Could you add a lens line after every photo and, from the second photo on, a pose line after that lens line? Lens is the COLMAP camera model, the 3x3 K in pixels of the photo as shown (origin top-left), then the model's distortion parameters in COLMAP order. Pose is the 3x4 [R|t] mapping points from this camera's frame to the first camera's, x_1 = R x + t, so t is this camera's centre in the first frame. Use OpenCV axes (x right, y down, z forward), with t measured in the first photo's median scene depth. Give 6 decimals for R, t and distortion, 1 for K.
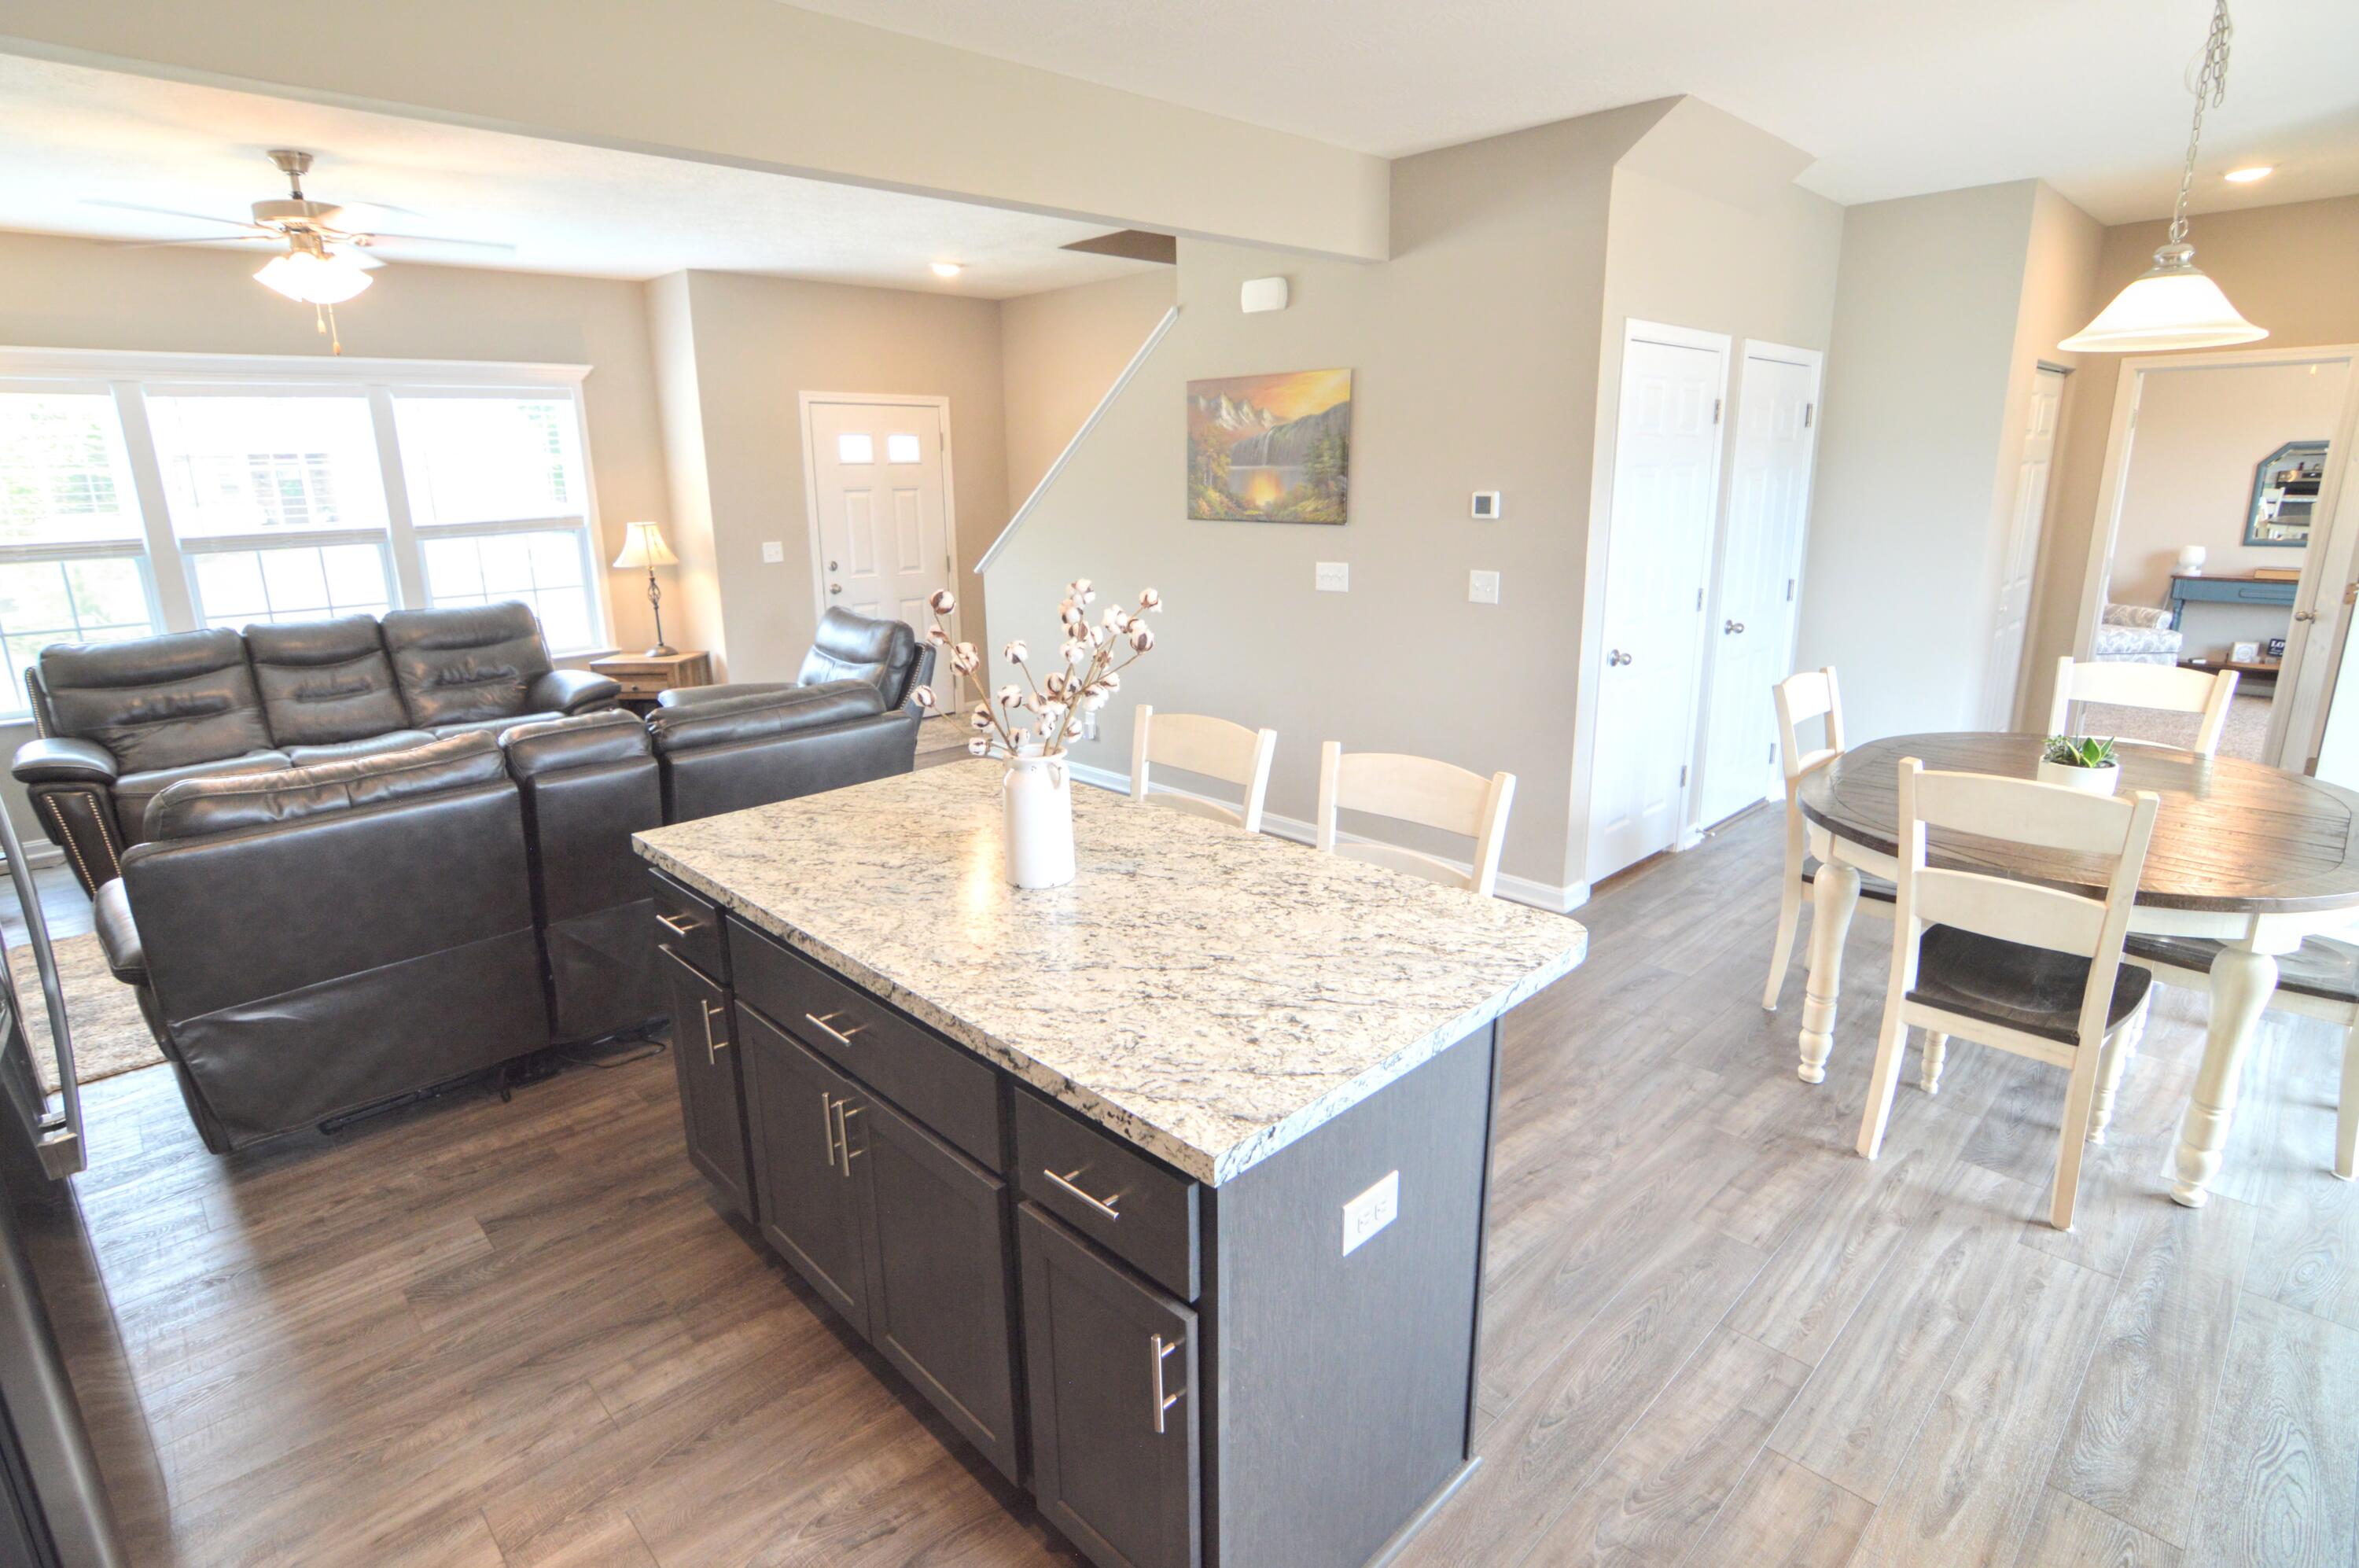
lens RADIAL K [[1191.2, 0, 1161.3], [0, 1191.2, 770.1], [0, 0, 1]] dist [-0.033149, 0.010286]
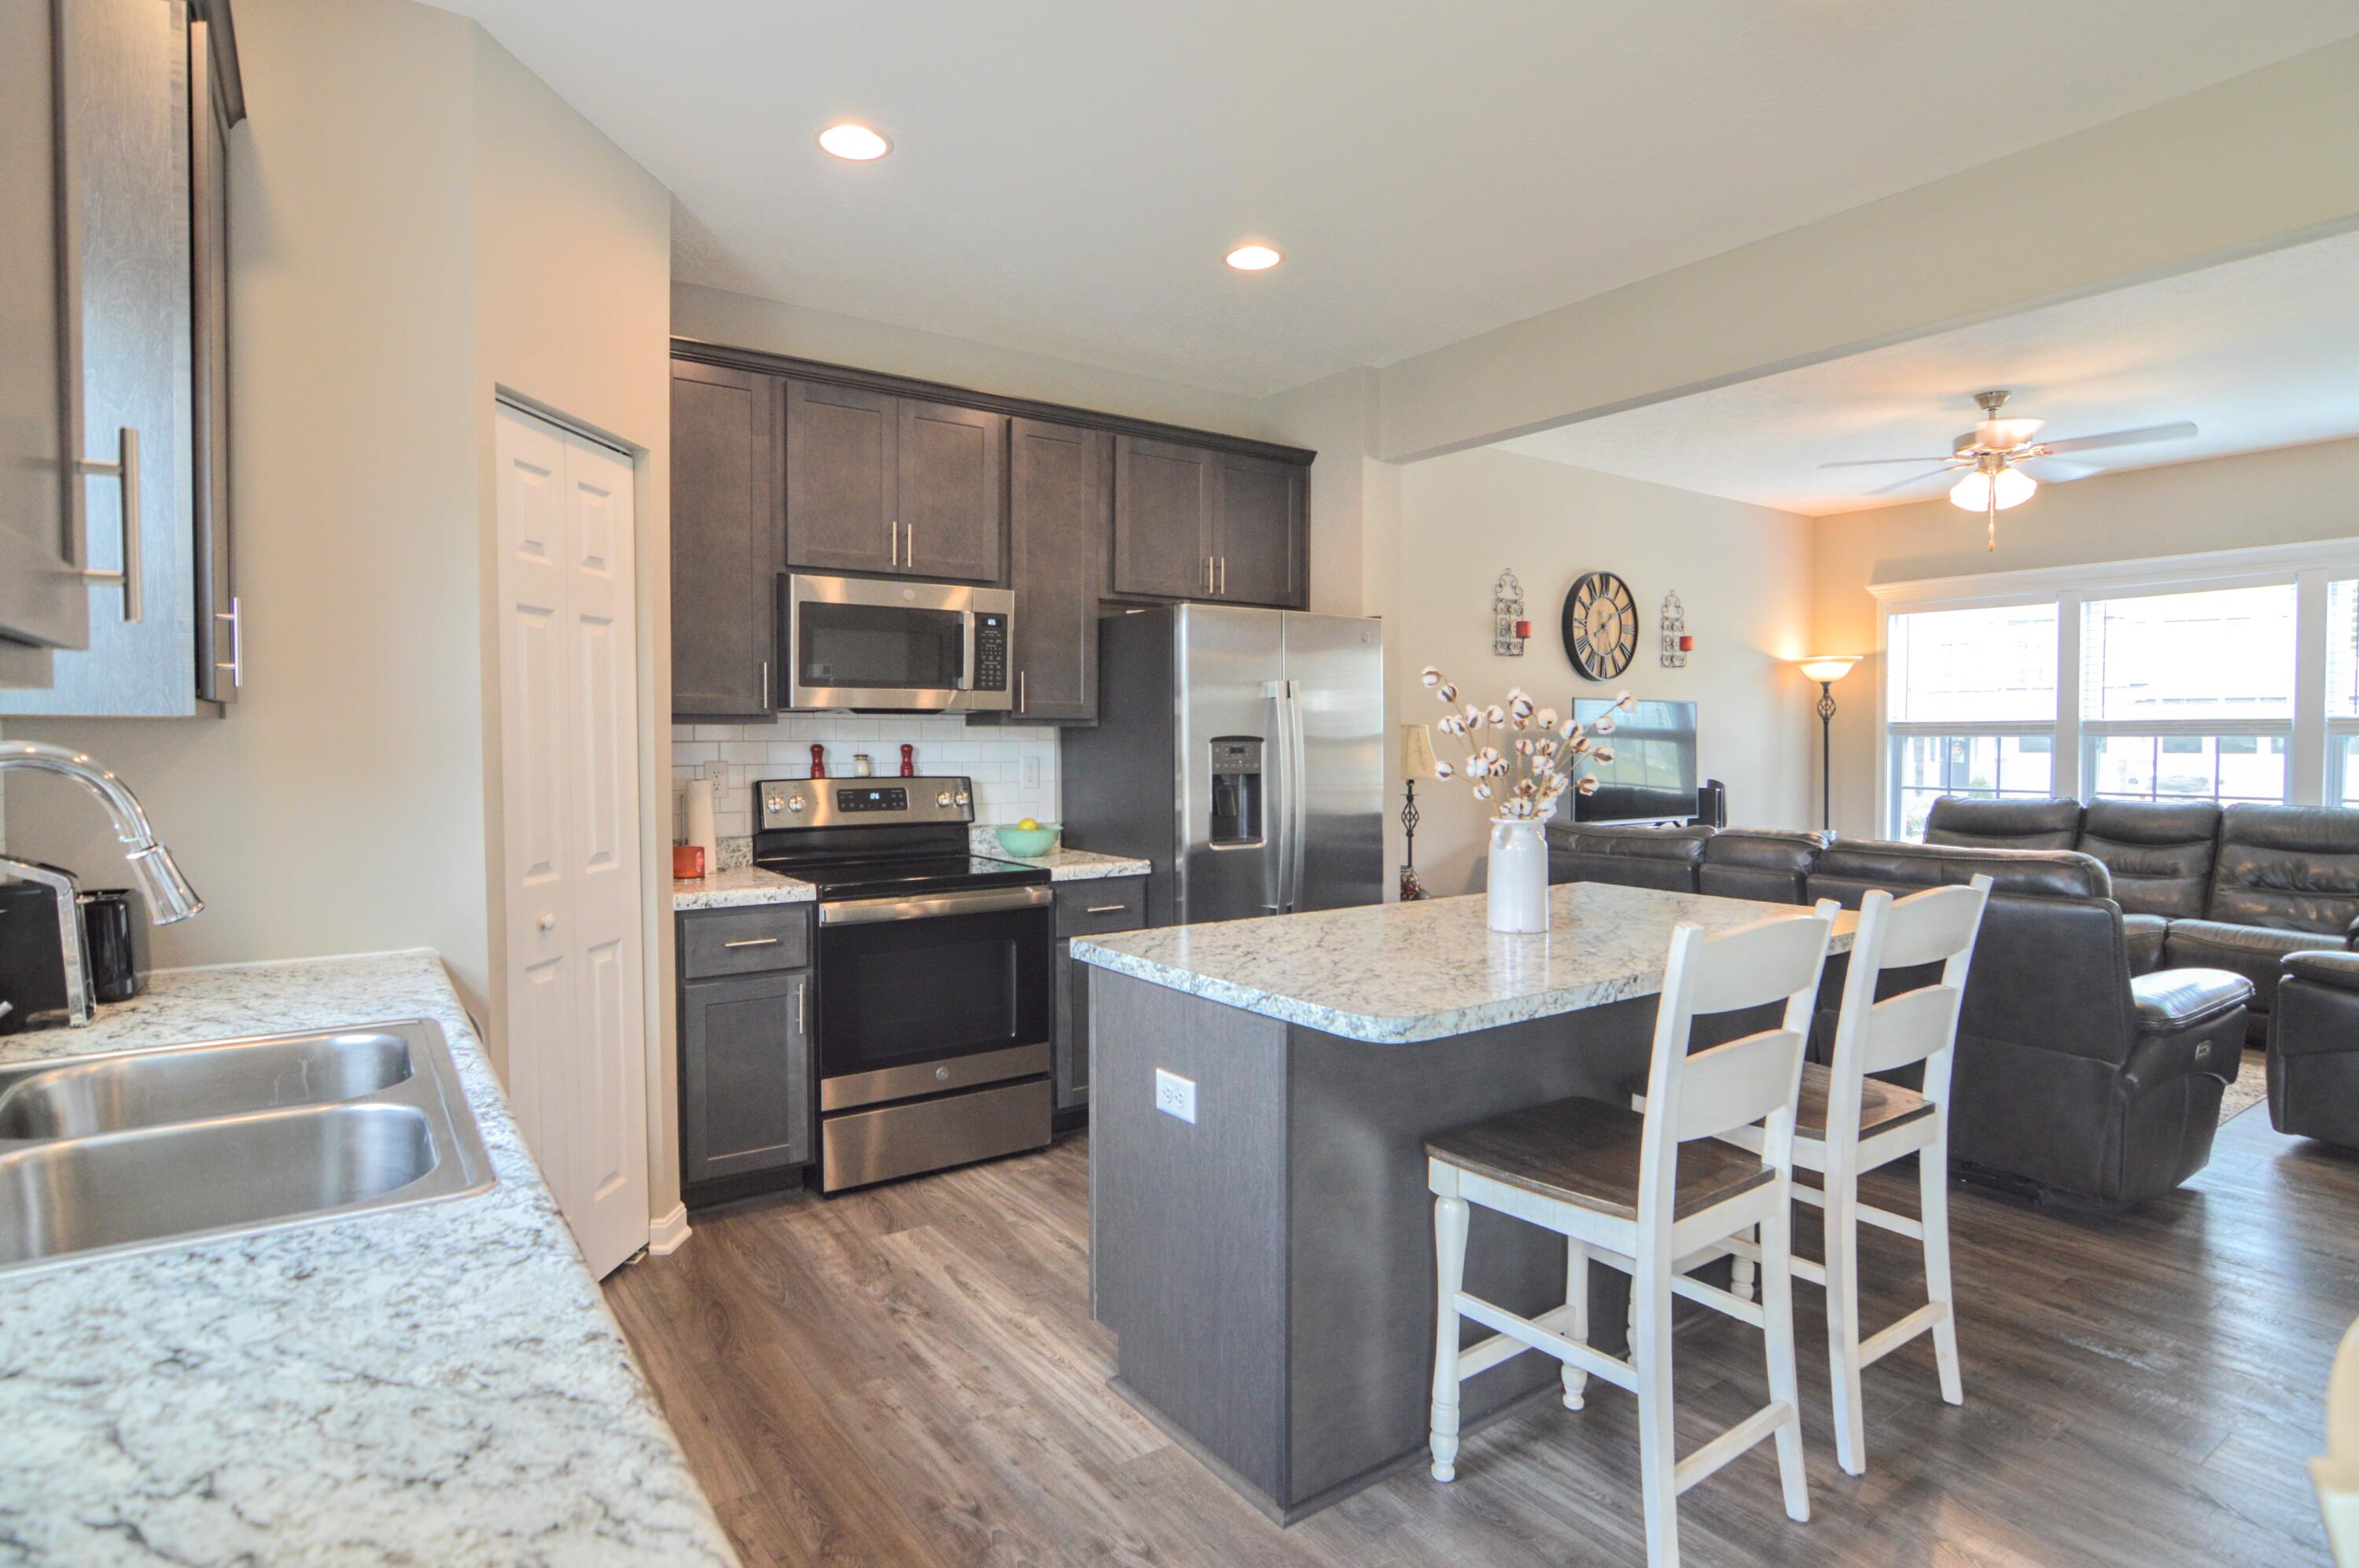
lens RADIAL K [[1191.2, 0, 1160.8], [0, 1191.2, 773.3], [0, 0, 1]] dist [-0.033149, 0.010286]
pose [[-0.155643, 0.049347, -0.986580, 0.544851], [-0.245608, 0.965454, 0.087037, -0.035186], [0.956792, 0.255859, -0.138146, 0.389617]]
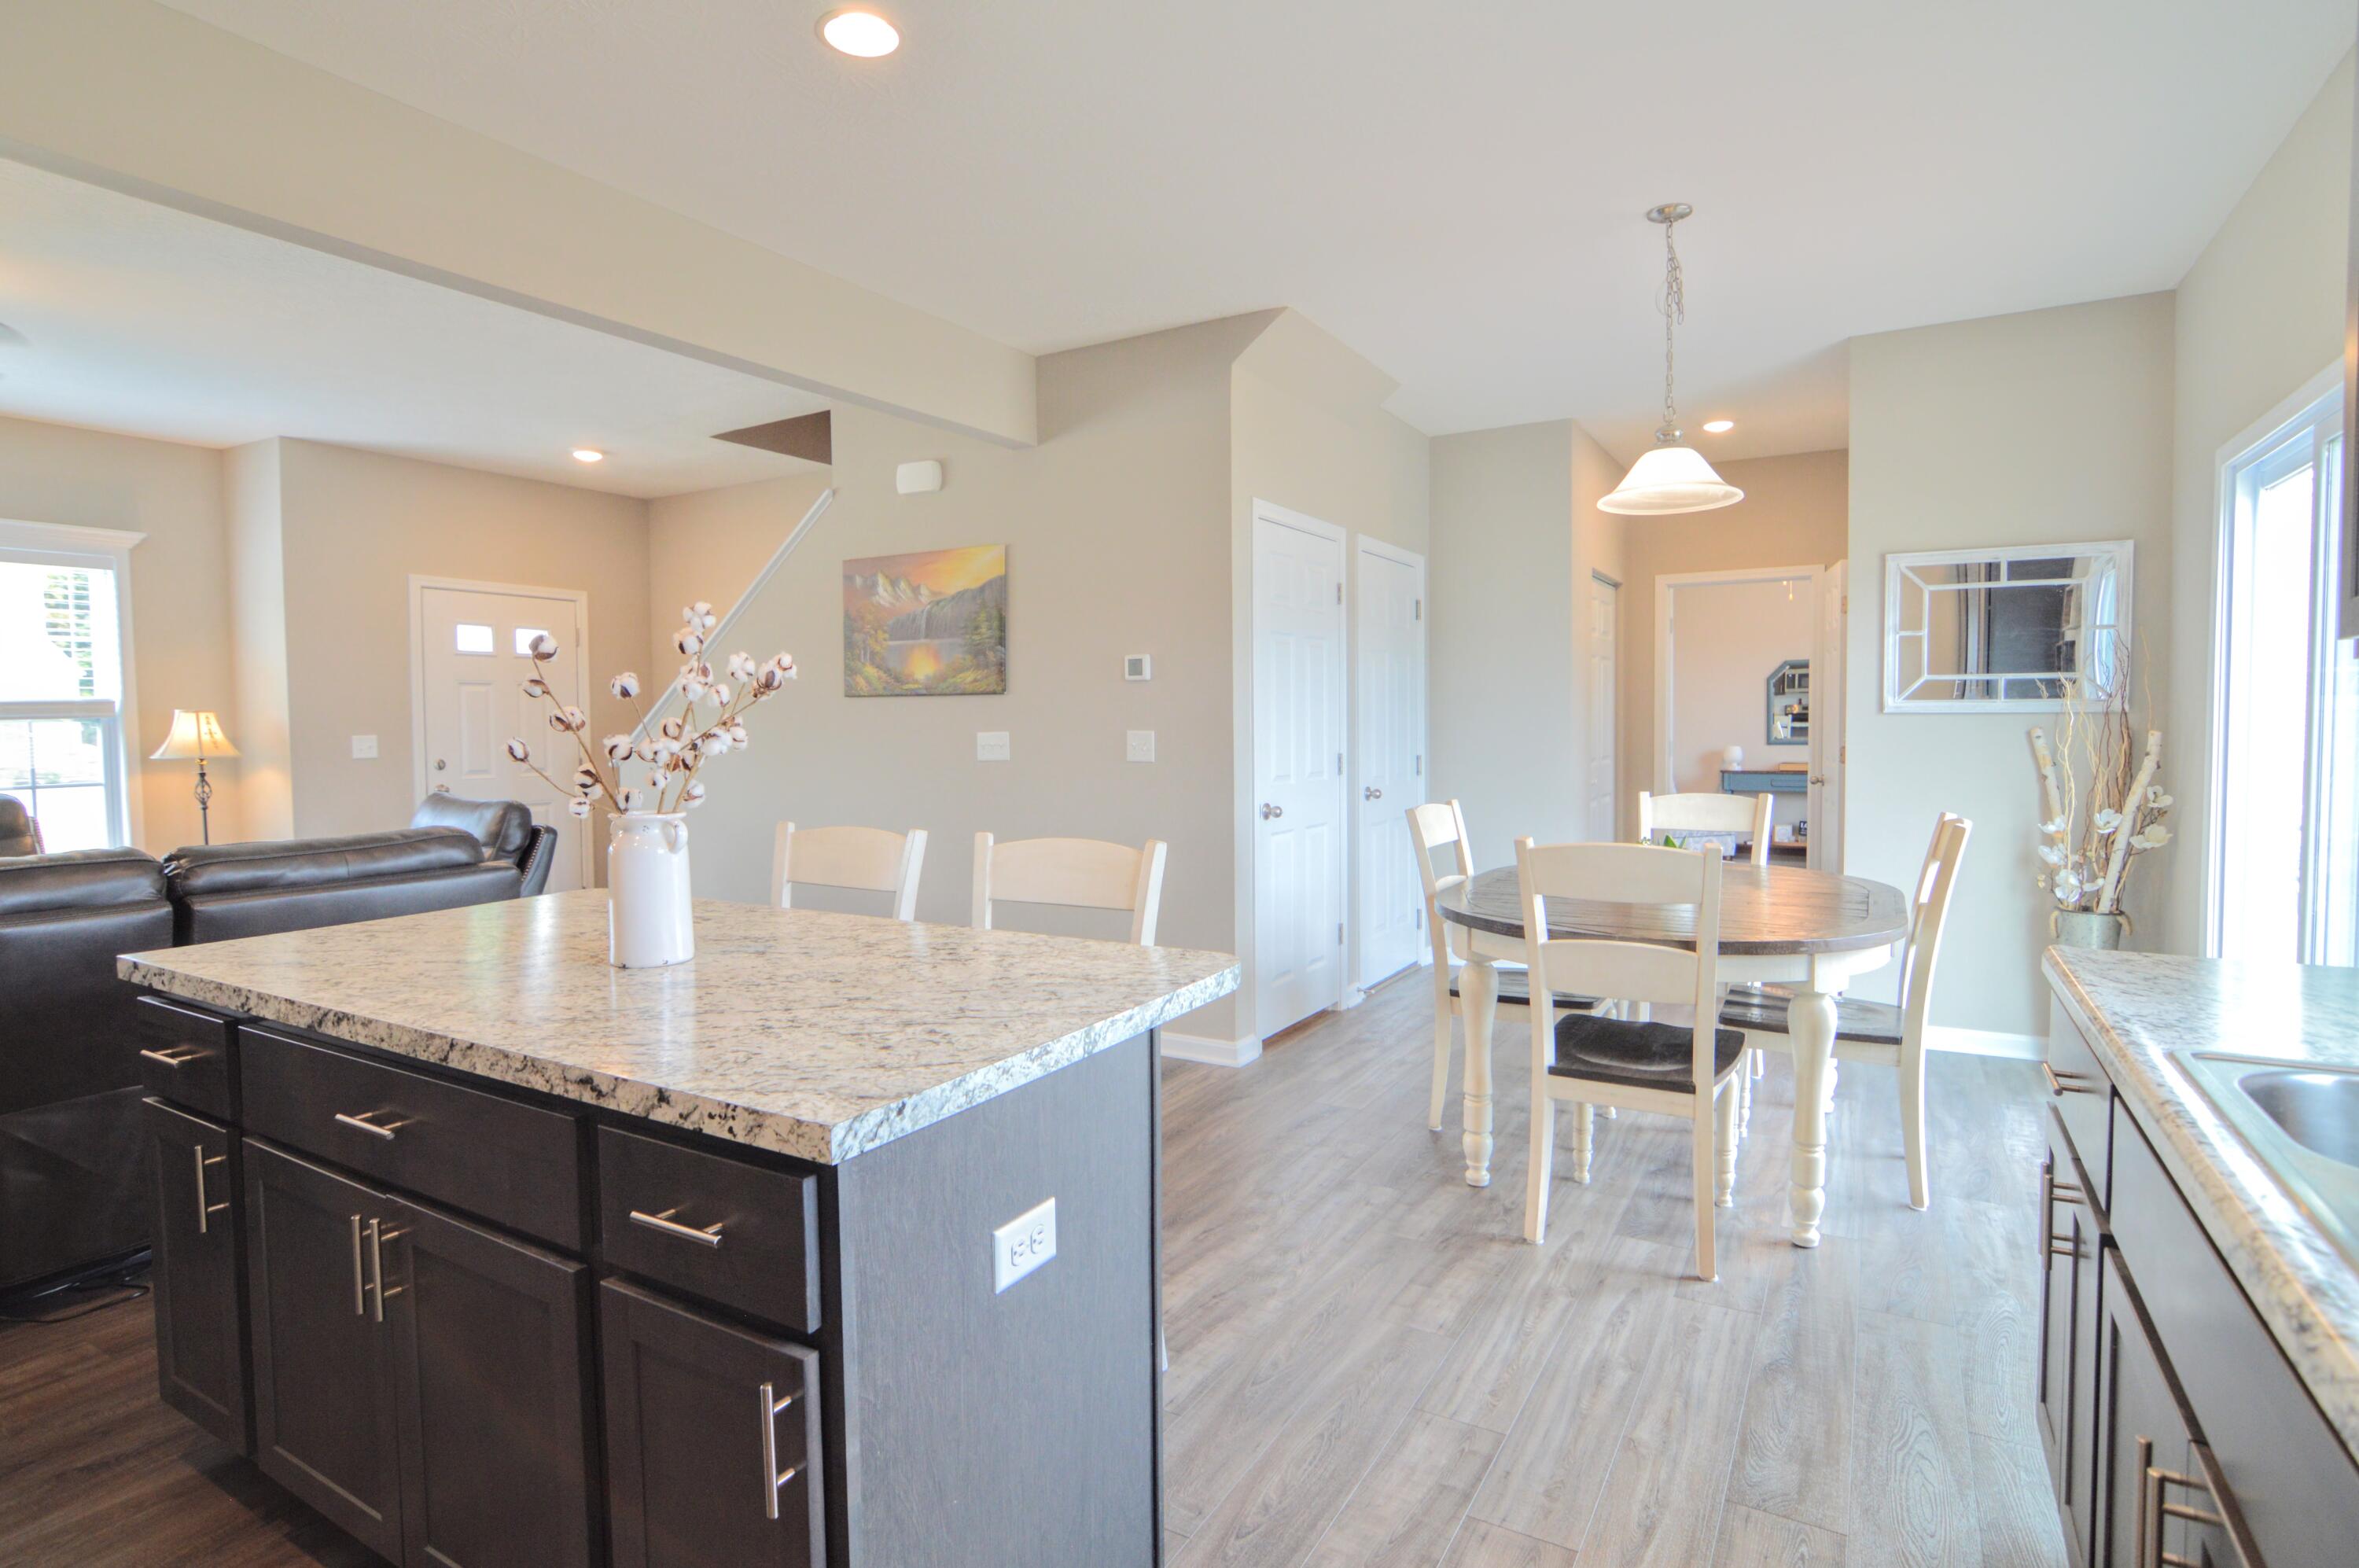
lens RADIAL K [[1211.7, 0, 1167.9], [0, 1211.7, 768.5], [0, 0, 1]] dist [-0.031100, 0.009632]
pose [[0.963229, -0.004175, 0.268649, 0.013501], [0.061121, 0.977069, -0.203961, 0.078321], [-0.261637, 0.212881, 0.941397, 0.014597]]
